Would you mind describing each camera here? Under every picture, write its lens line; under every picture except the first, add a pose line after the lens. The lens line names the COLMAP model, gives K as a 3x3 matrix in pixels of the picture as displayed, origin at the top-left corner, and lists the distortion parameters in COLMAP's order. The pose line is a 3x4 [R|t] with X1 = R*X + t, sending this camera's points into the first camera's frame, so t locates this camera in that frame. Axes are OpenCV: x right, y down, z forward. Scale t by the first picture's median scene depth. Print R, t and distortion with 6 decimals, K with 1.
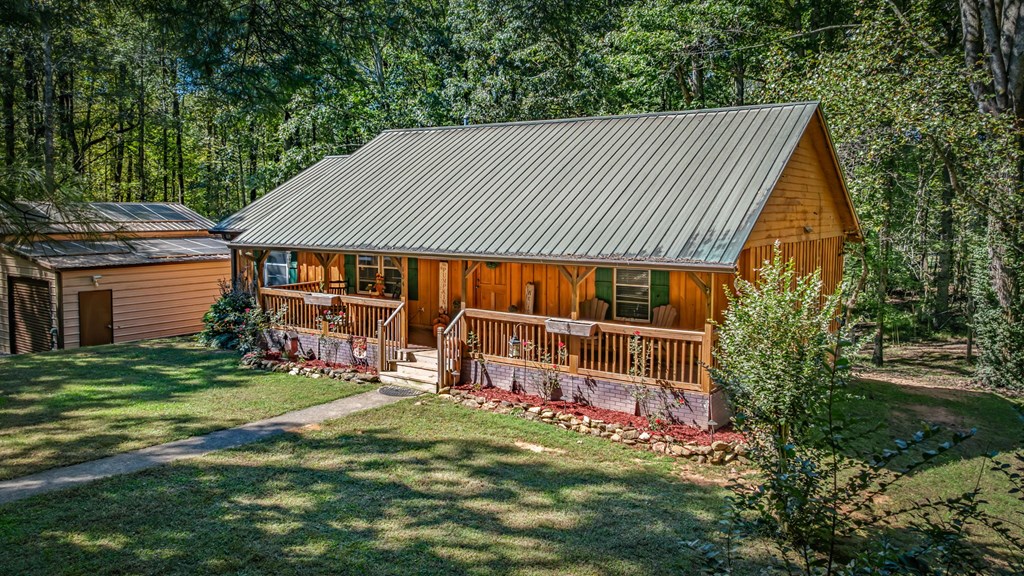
lens RADIAL K [[740.7, 0, 512.0], [0, 740.7, 288.0], [0, 0, 1]] dist [-0.007666, -0.003925]
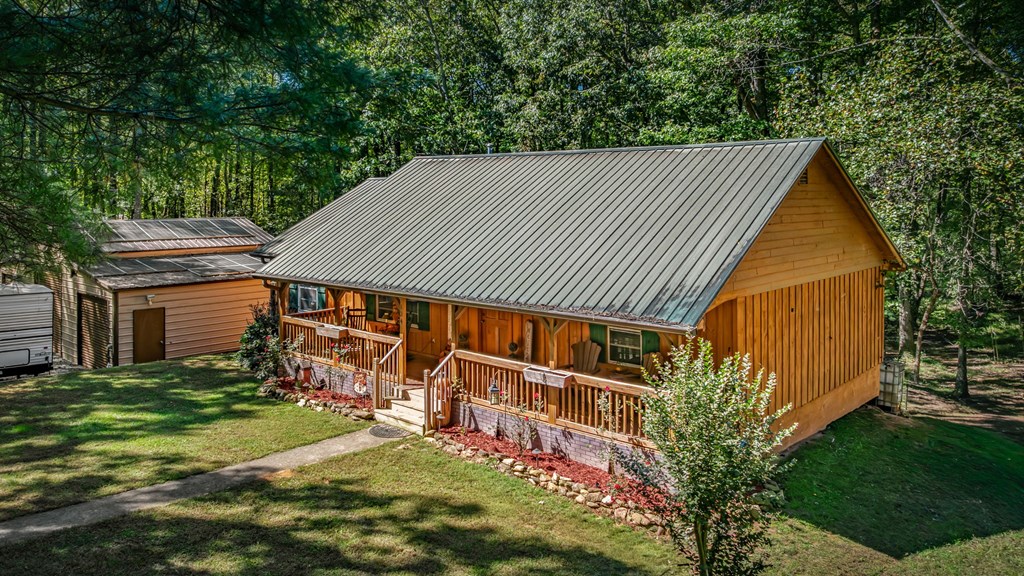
lens RADIAL K [[747.8, 0, 510.1], [0, 747.8, 229.6], [0, 0, 1]] dist [-0.004467, -0.004373]
pose [[0.990883, 0.000623, -0.134726, 0.166288], [-0.009136, 0.997998, -0.062581, -0.081553], [0.134417, 0.063242, 0.988905, -0.005598]]
